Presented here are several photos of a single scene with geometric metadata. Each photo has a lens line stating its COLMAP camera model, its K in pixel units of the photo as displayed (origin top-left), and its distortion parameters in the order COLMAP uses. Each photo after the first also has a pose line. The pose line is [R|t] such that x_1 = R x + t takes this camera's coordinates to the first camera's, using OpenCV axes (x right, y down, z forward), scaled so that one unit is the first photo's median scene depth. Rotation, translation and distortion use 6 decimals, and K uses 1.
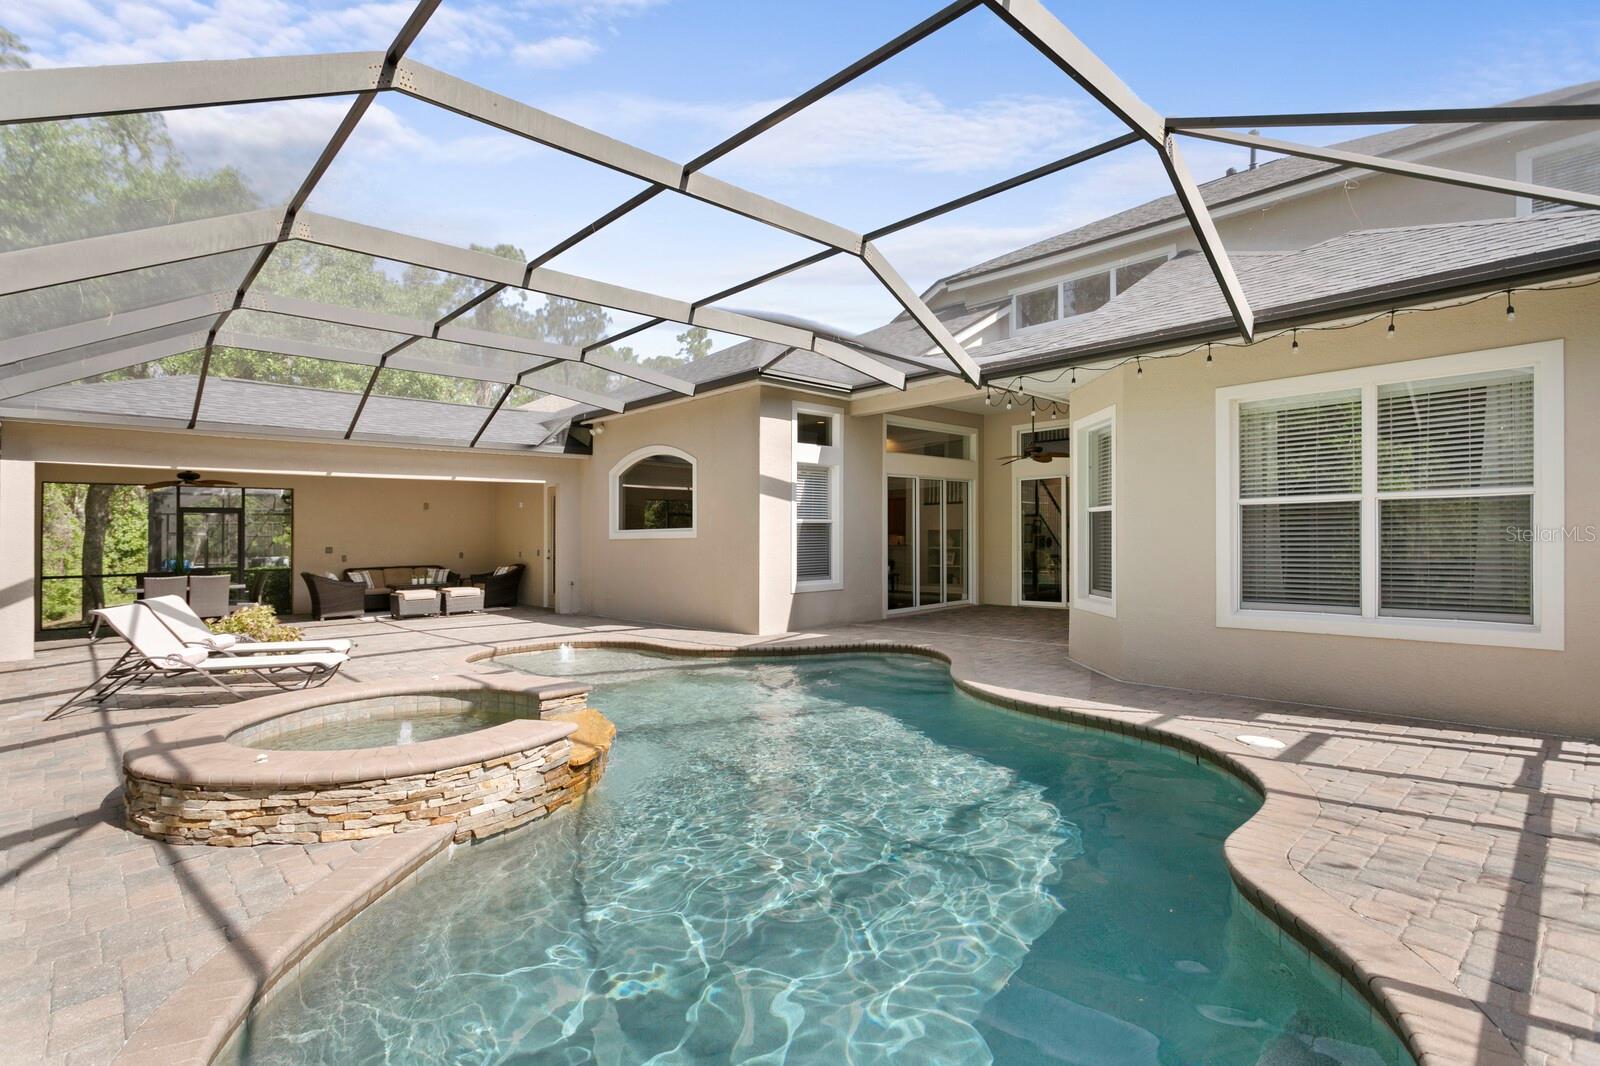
lens RADIAL K [[761.3, 0, 786.4], [0, 761.3, 557.1], [0, 0, 1]] dist [-0.000870, -0.000114]
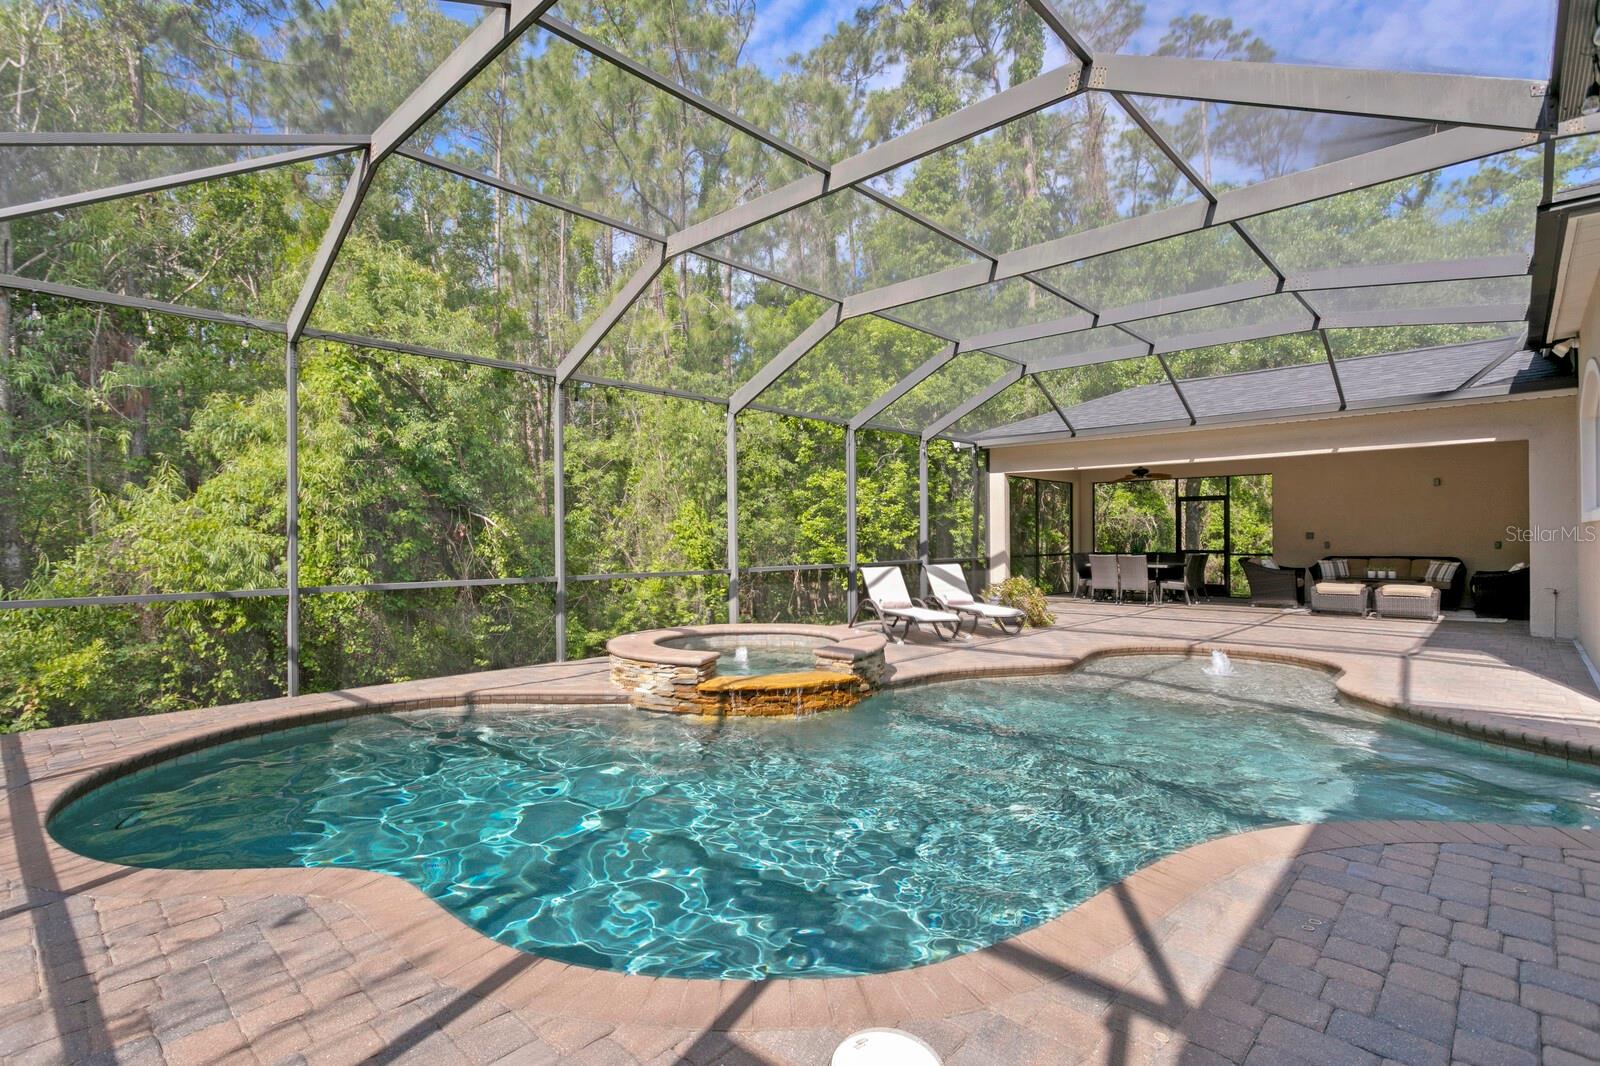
lens RADIAL K [[787.5, 0, 800.0], [0, 787.5, 533.0], [0, 0, 1]] dist [-0.005007, 0.000350]
pose [[0.064614, 0.011130, -0.997848, 1.321811], [-0.021736, 0.999716, 0.009743, -0.031308], [0.997674, 0.021060, 0.064838, 1.225278]]
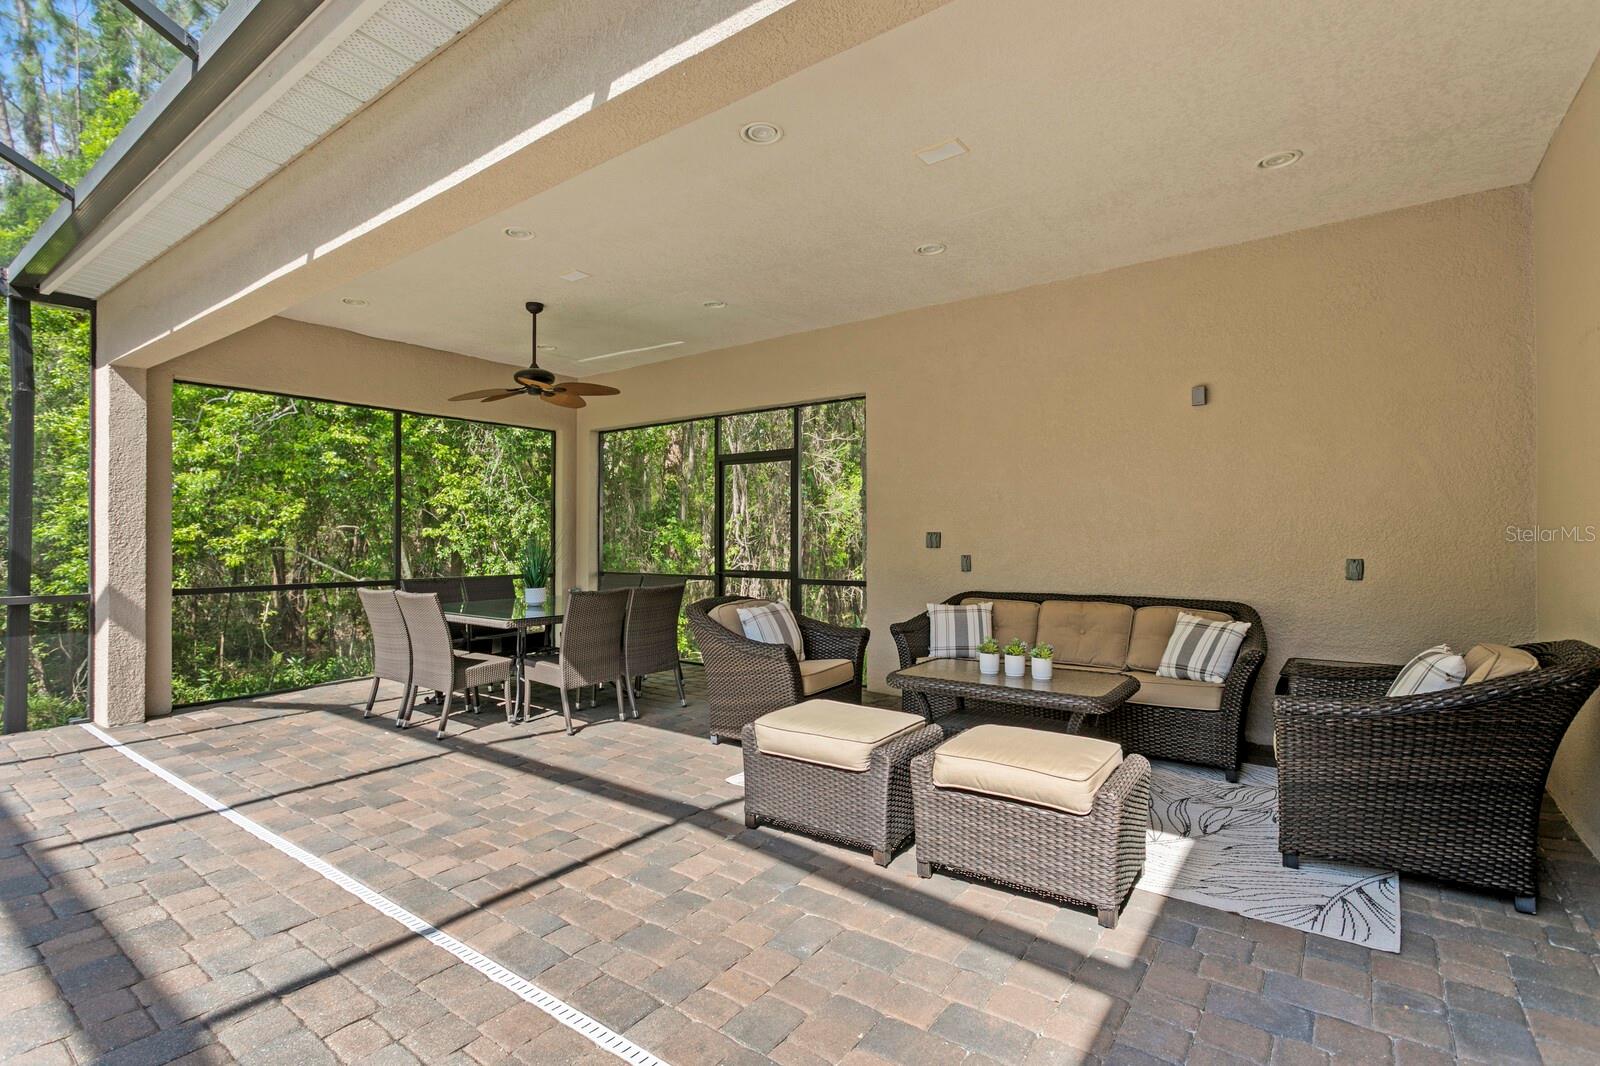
lens RADIAL K [[761.3, 0, 786.4], [0, 761.3, 557.1], [0, 0, 1]] dist [-0.000870, -0.000114]
pose [[0.158115, 0.041370, -0.986554, -0.913188], [-0.025730, 0.998955, 0.037766, -0.051132], [0.987085, 0.019413, 0.159014, 3.460879]]
